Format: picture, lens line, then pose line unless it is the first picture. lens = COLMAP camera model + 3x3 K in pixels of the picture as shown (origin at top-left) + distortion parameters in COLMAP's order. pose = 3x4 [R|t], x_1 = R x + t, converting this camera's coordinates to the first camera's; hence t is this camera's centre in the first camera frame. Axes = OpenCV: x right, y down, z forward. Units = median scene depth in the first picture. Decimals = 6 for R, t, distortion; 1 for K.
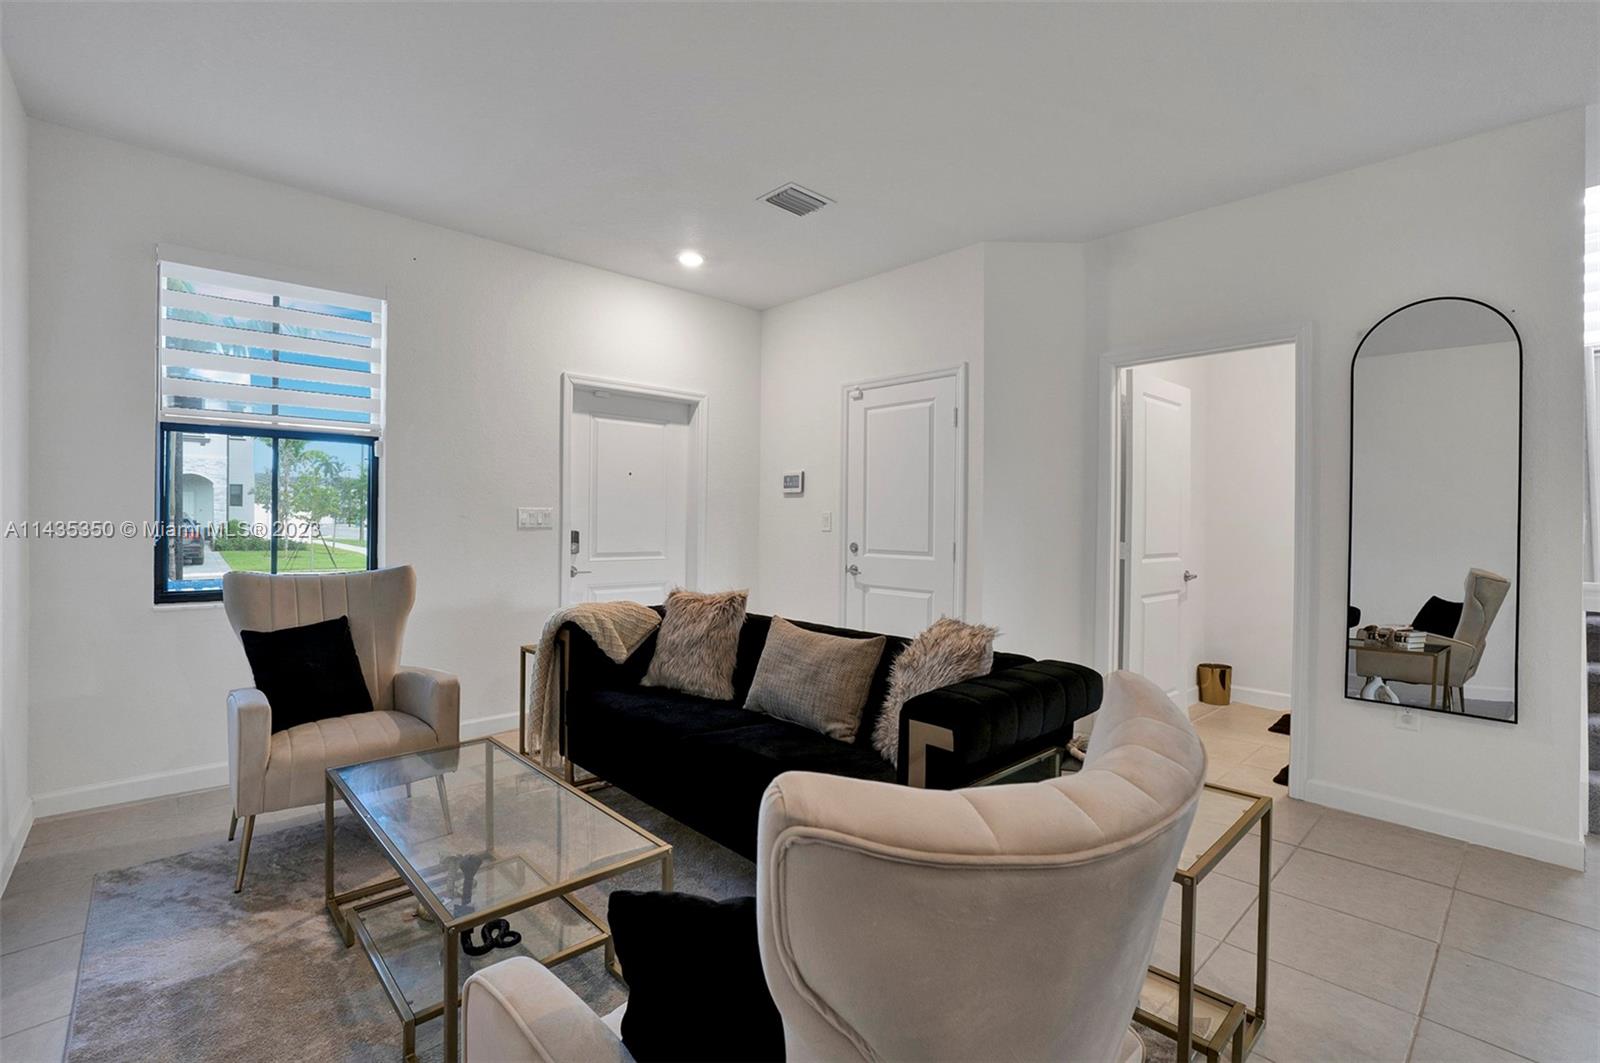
lens RADIAL K [[693.7, 0, 790.9], [0, 693.7, 517.1], [0, 0, 1]] dist [-0.000673, -0.000055]
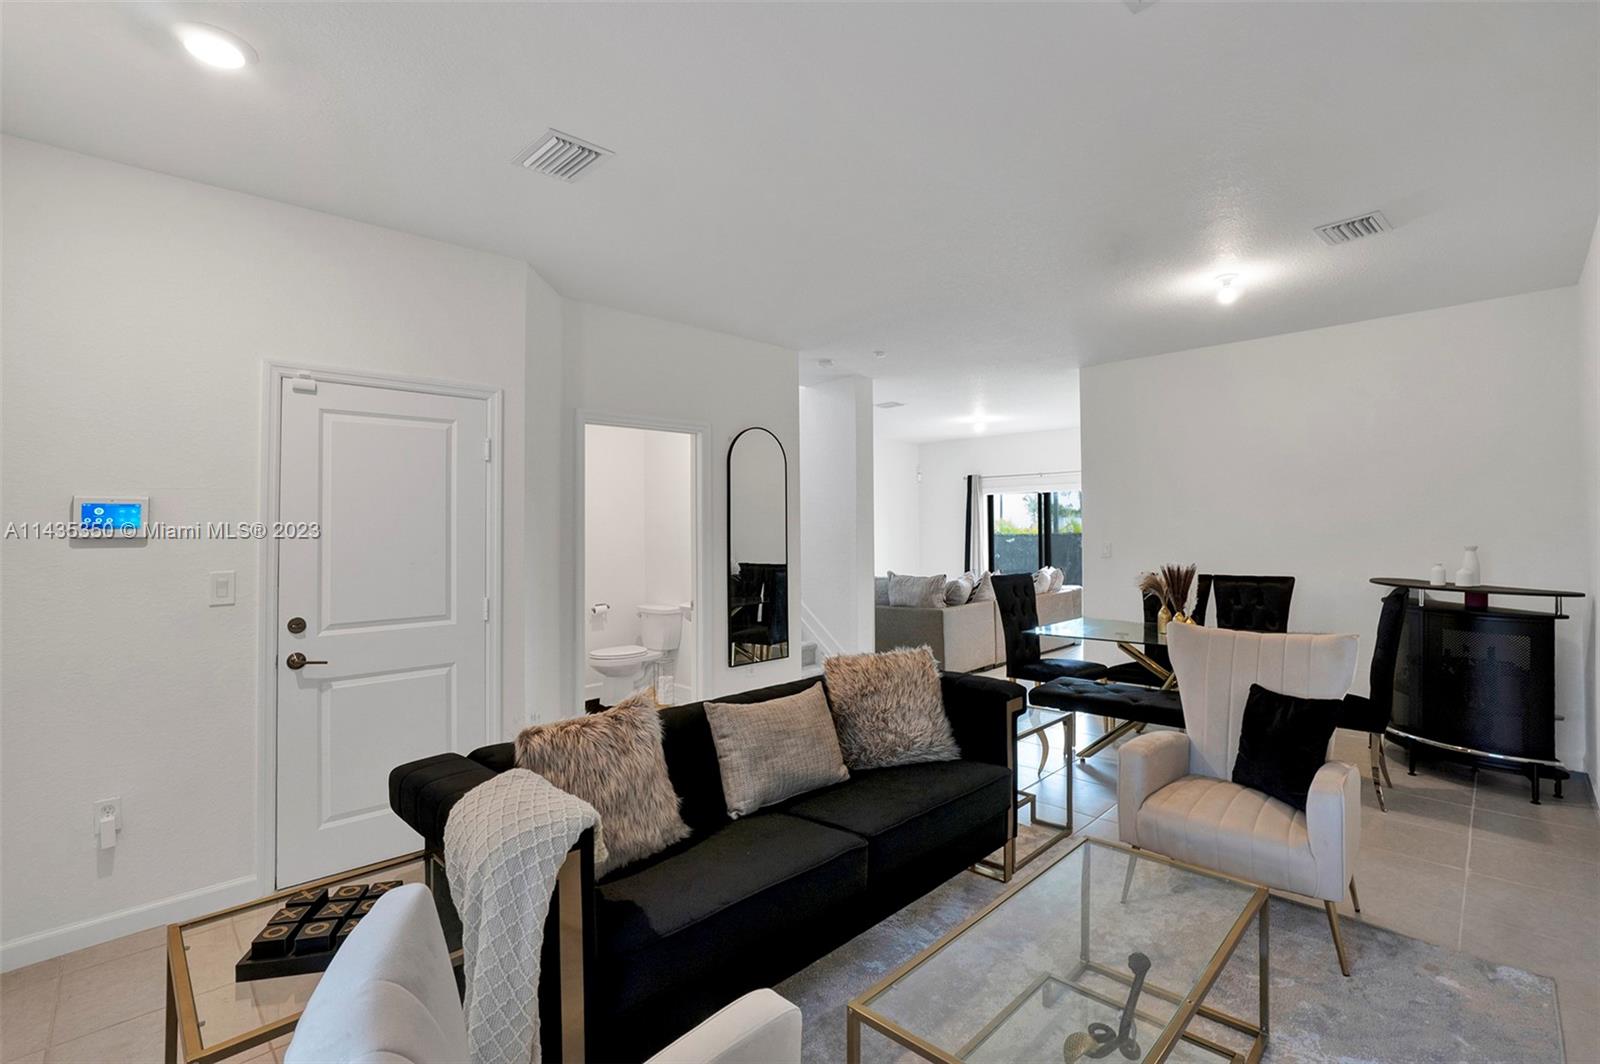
lens RADIAL K [[693.7, 0, 790.9], [0, 693.7, 517.6], [0, 0, 1]] dist [-0.000673, -0.000055]
pose [[0.030369, 0.001467, 0.999538, -0.535804], [0.007618, 0.999970, -0.001699, -0.050647], [-0.999510, 0.007666, 0.030357, 0.538359]]
